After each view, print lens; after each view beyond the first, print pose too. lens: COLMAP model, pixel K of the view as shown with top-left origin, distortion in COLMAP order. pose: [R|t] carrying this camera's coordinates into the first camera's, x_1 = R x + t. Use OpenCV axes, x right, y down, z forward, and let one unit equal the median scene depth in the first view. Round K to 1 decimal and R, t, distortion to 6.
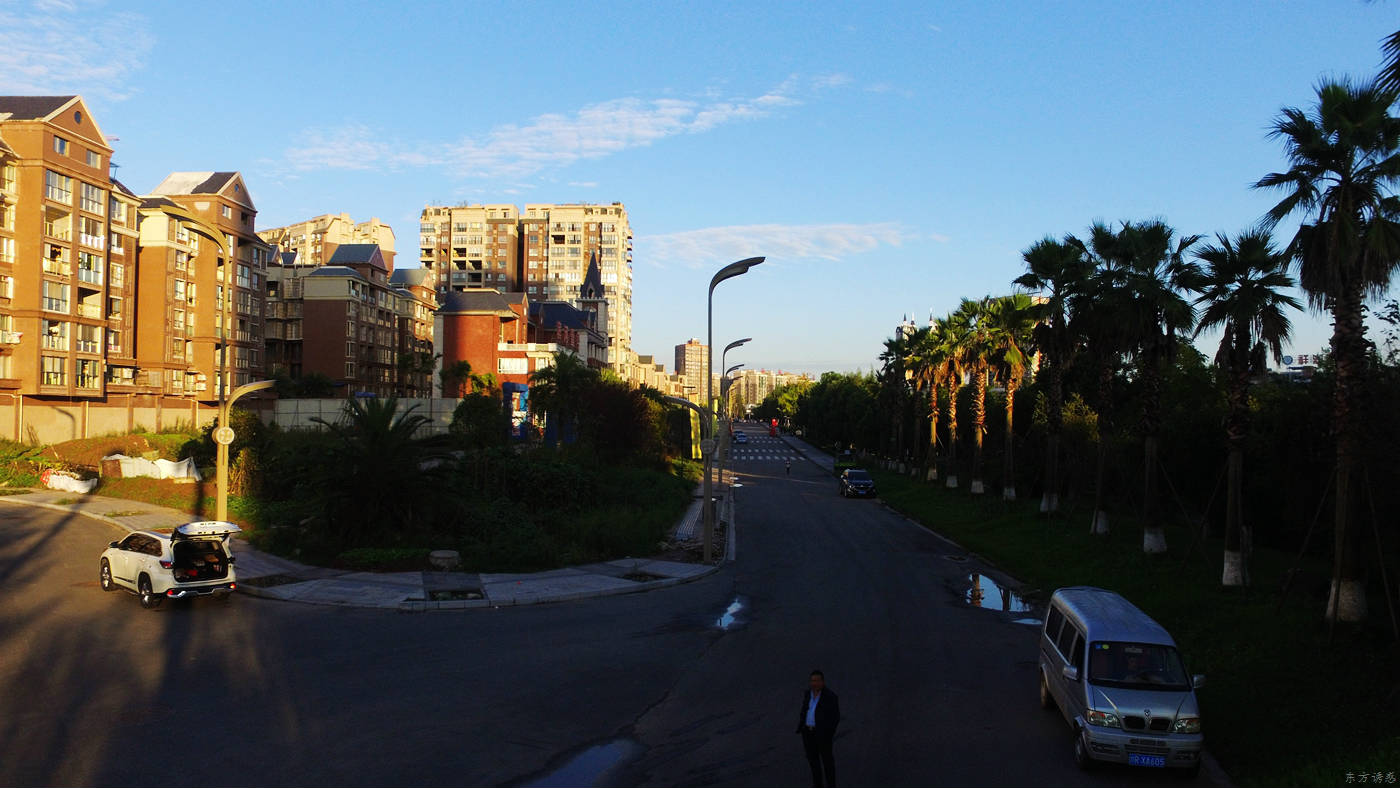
lens RADIAL K [[938.0, 0, 701.2], [0, 938.0, 404.6], [0, 0, 1]] dist [-0.126703, 0.092536]
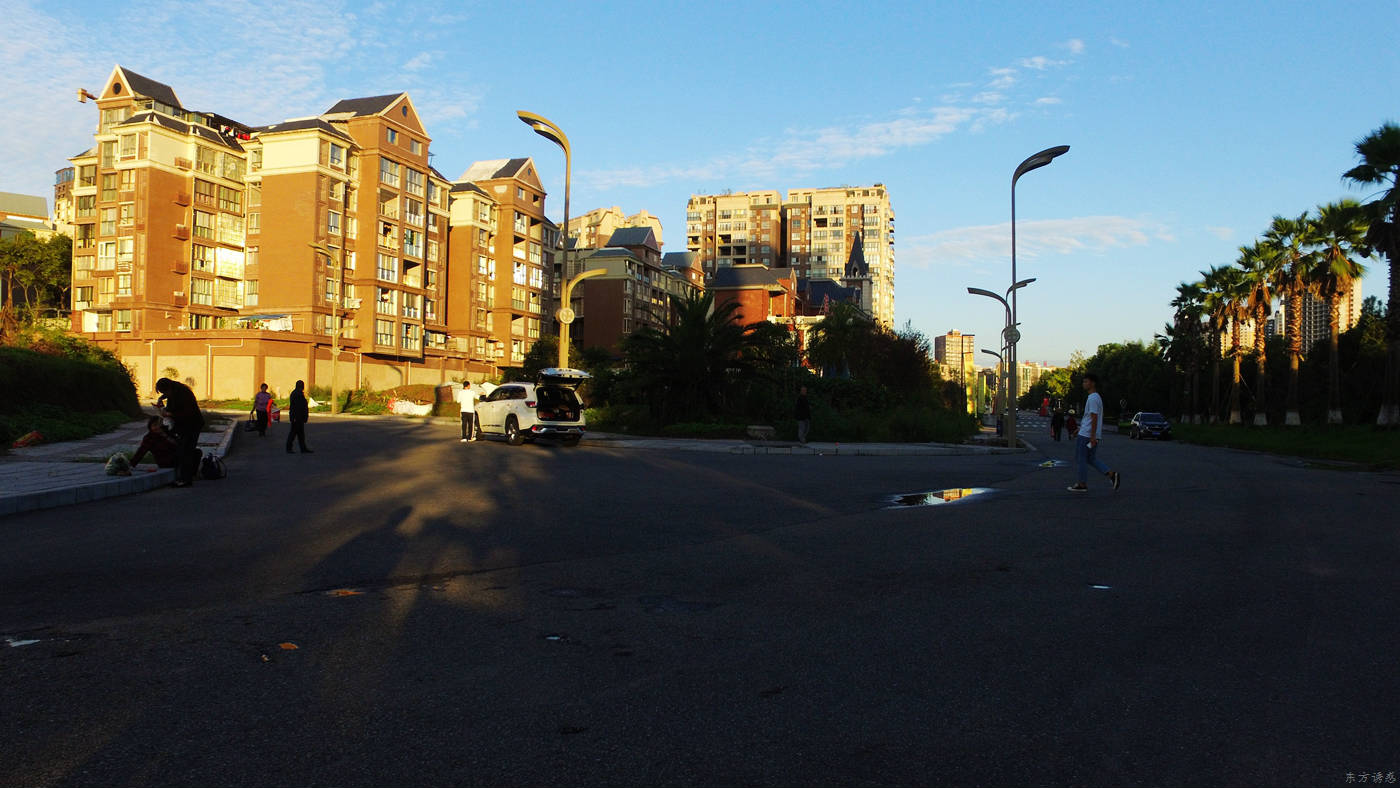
lens RADIAL K [[938.0, 0, 701.1], [0, 938.0, 402.7], [0, 0, 1]] dist [-0.126703, 0.092536]
pose [[0.963323, 0.002034, -0.268336, -0.020825], [-0.001677, 0.999997, 0.001561, 0.049903], [0.268339, -0.001054, 0.963324, -0.020215]]
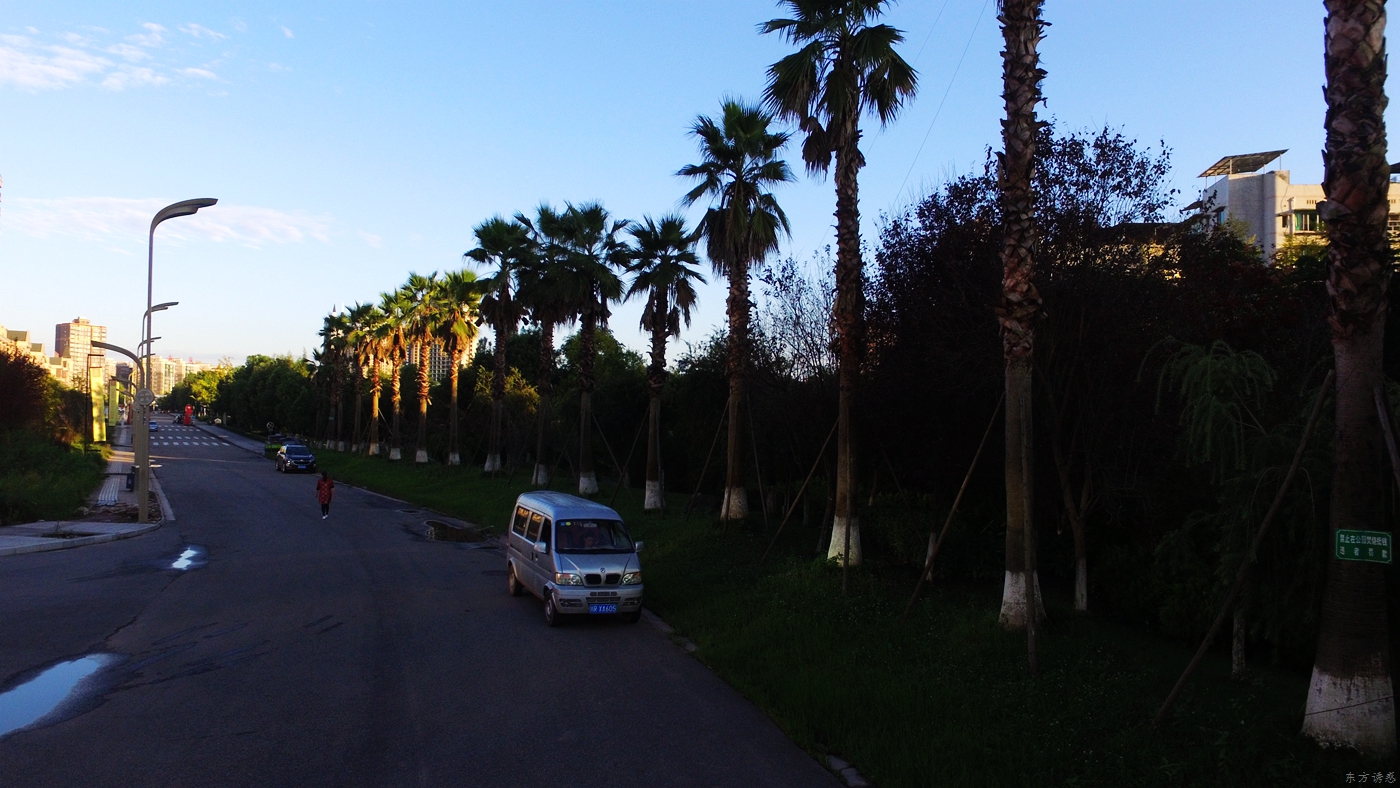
lens RADIAL K [[938.0, 0, 701.6], [0, 938.0, 404.2], [0, 0, 1]] dist [-0.126703, 0.092536]
pose [[0.826566, 0.014124, 0.562662, -0.017750], [-0.015736, 0.999874, -0.001984, 0.019292], [-0.562620, -0.007214, 0.826684, -0.018285]]
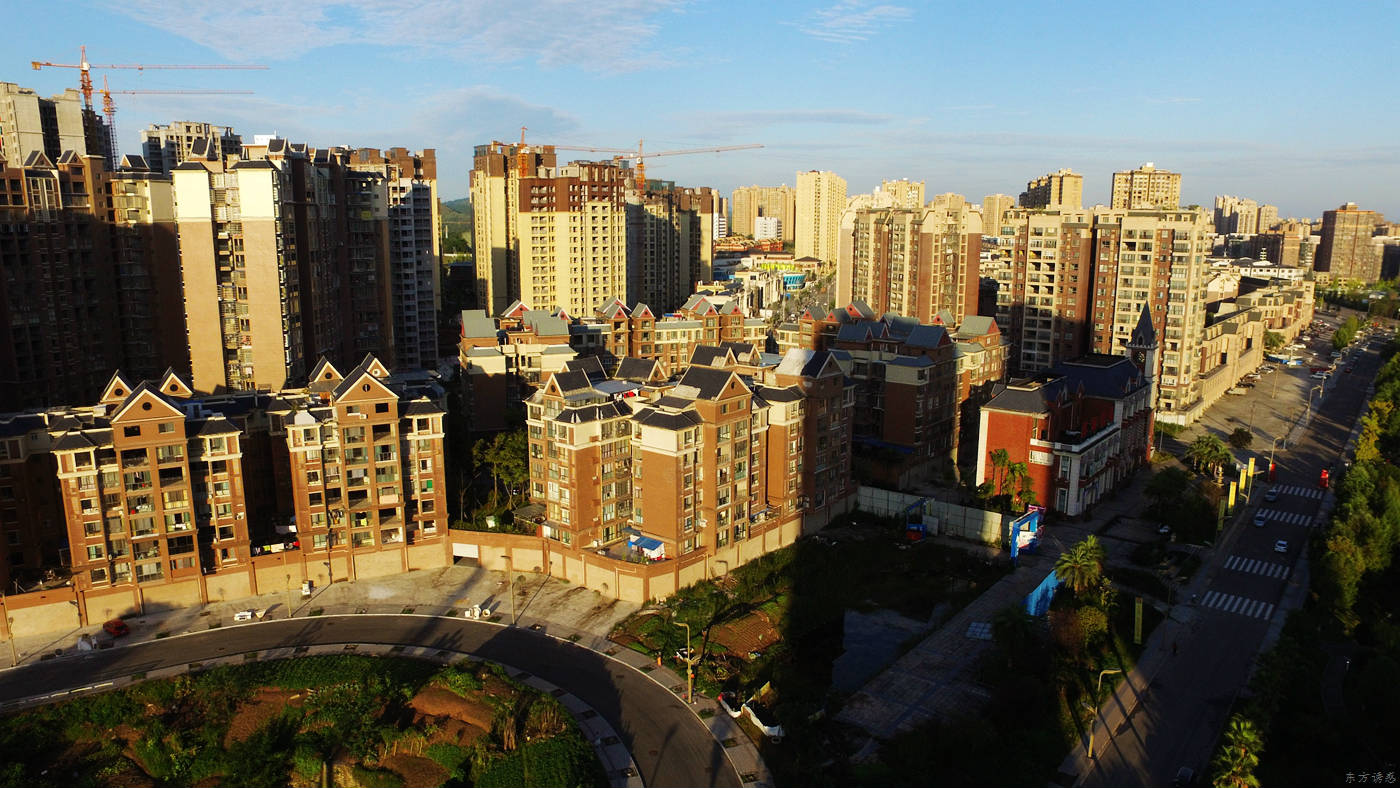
lens RADIAL K [[938.0, 0, 697.3], [0, 938.0, 398.3], [0, 0, 1]] dist [-0.126703, 0.092536]
pose [[0.795435, 0.105229, -0.596834, 0.281192], [0.014981, 0.981095, 0.192945, -0.658825], [0.605854, -0.162417, 0.778821, -0.379293]]
